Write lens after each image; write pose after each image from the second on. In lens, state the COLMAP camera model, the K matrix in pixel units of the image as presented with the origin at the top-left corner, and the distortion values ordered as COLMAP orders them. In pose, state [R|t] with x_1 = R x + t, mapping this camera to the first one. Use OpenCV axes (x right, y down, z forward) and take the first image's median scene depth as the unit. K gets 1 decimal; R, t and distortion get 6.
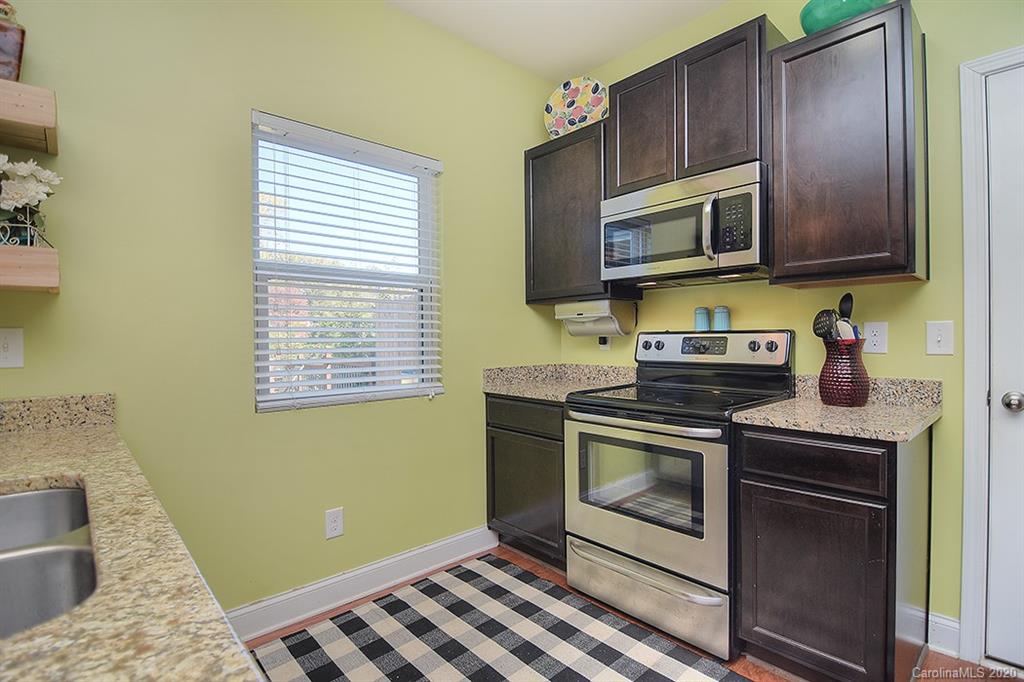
lens RADIAL K [[485.2, 0, 511.8], [0, 485.2, 353.0], [0, 0, 1]] dist [-0.015255, -0.000419]
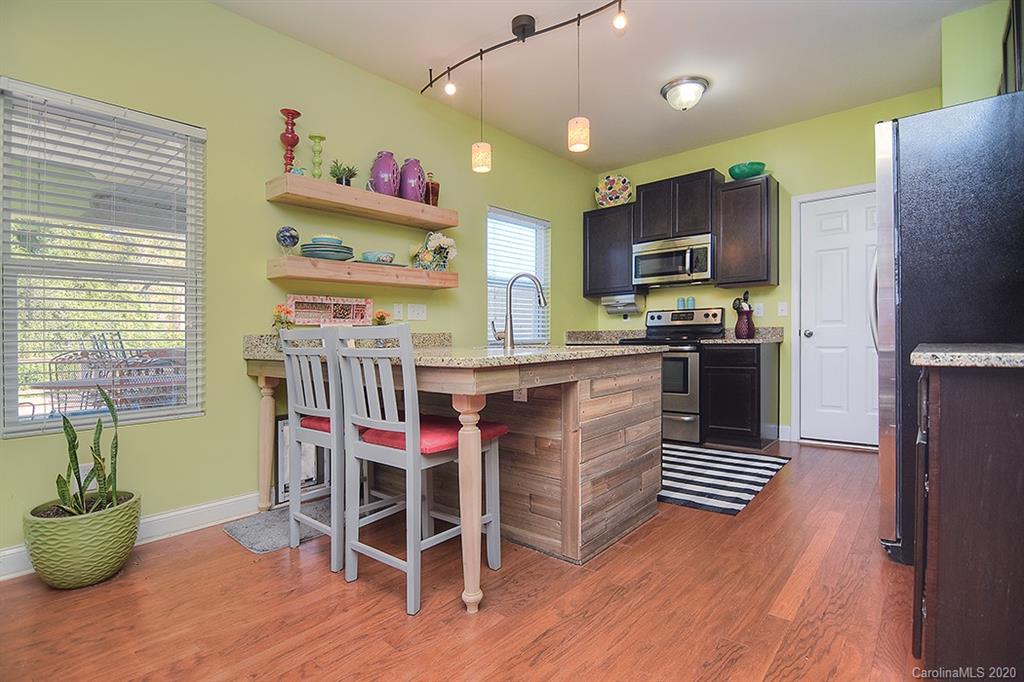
lens RADIAL K [[479.2, 0, 500.2], [0, 479.2, 366.2], [0, 0, 1]] dist [0.004742, -0.014822]
pose [[0.995381, -0.012139, 0.095229, -0.610015], [0.009309, 0.999503, 0.030111, 0.135933], [-0.095547, -0.029085, 0.995000, -1.025714]]
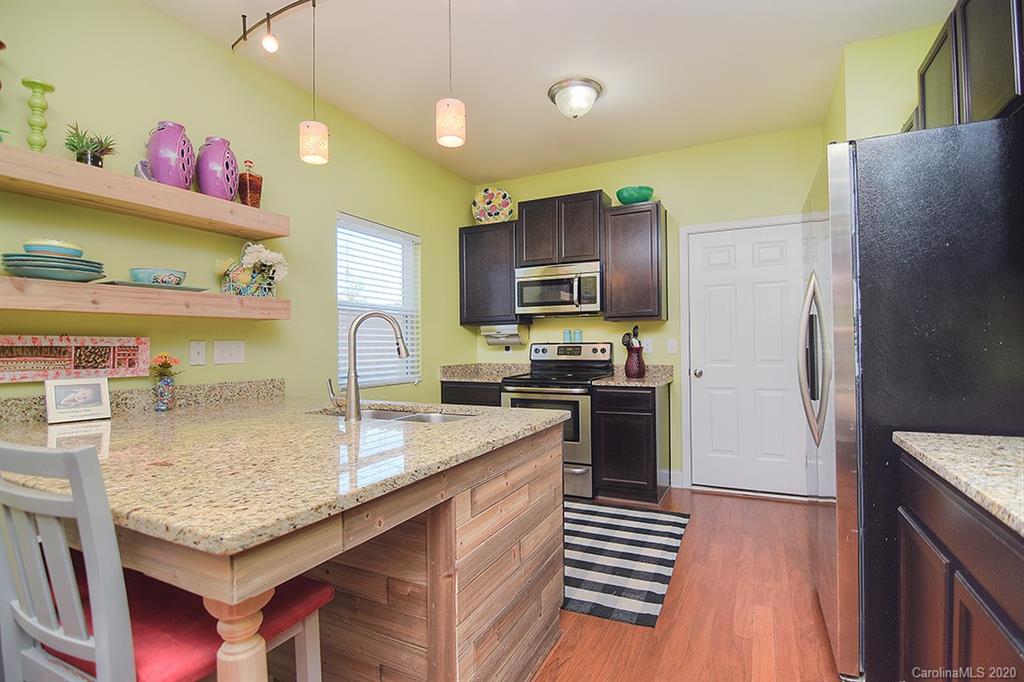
lens RADIAL K [[479.2, 0, 500.2], [0, 479.2, 366.2], [0, 0, 1]] dist [0.004742, -0.014822]
pose [[0.939510, -0.015747, 0.342160, -0.511650], [0.013121, 0.999864, 0.009988, 0.024447], [-0.342271, -0.004894, 0.939589, -0.676028]]
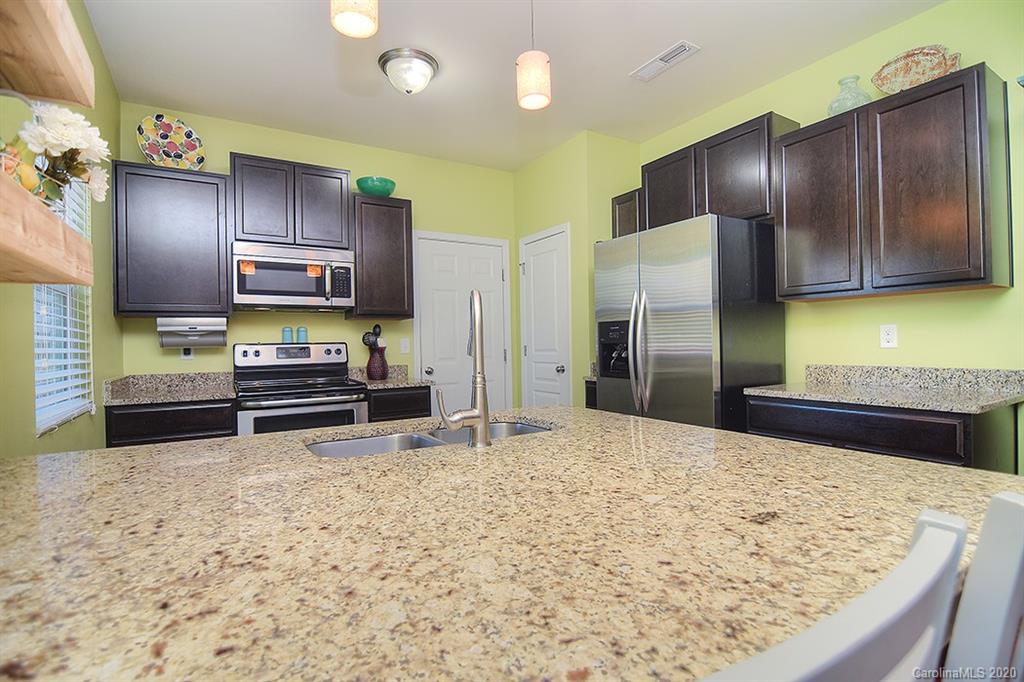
lens RADIAL K [[495.3, 0, 510.4], [0, 495.3, 347.7], [0, 0, 1]] dist [-0.013202, -0.001813]
pose [[0.188765, -0.004471, 0.982012, -1.050974], [0.046642, 0.998902, -0.004417, 0.009061], [-0.980914, 0.046637, 0.188767, 0.048166]]
